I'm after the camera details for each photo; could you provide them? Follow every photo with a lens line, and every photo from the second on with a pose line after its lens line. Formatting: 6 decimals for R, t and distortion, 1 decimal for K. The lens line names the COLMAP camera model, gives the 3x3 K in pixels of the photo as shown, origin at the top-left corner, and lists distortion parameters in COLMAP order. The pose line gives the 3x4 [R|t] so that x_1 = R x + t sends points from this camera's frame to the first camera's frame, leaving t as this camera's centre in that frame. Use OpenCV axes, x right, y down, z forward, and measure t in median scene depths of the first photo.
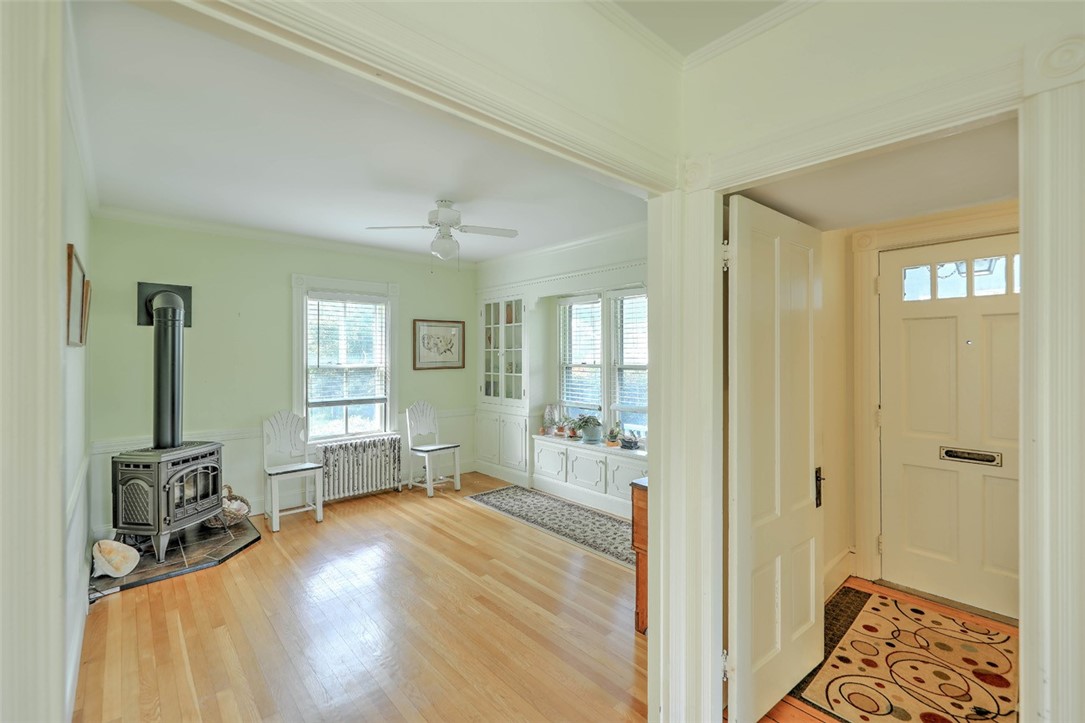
lens RADIAL K [[456.3, 0, 541.2], [0, 456.3, 355.2], [0, 0, 1]] dist [-0.001668, 0.000309]
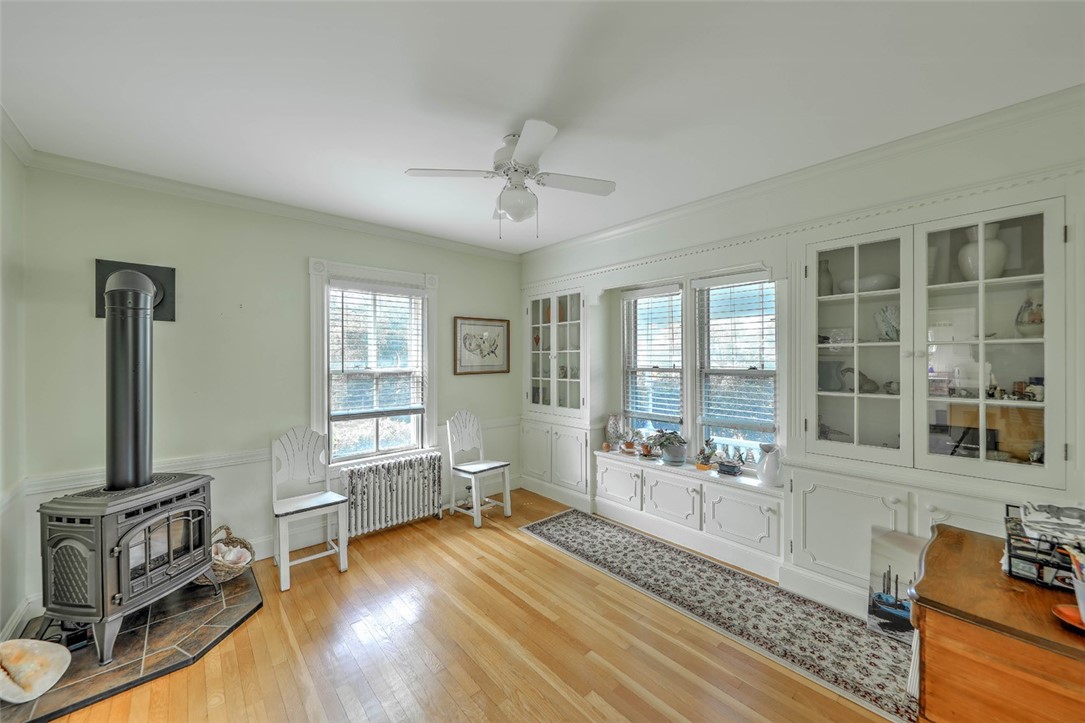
lens RADIAL K [[400.1, 0, 544.0], [0, 400.1, 360.6], [0, 0, 1]] dist [0.000718, -0.000333]
pose [[0.999985, -0.000926, -0.005329, -0.129783], [0.000956, 0.999984, 0.005559, 0.001389], [0.005324, -0.005564, 0.999970, 0.297917]]
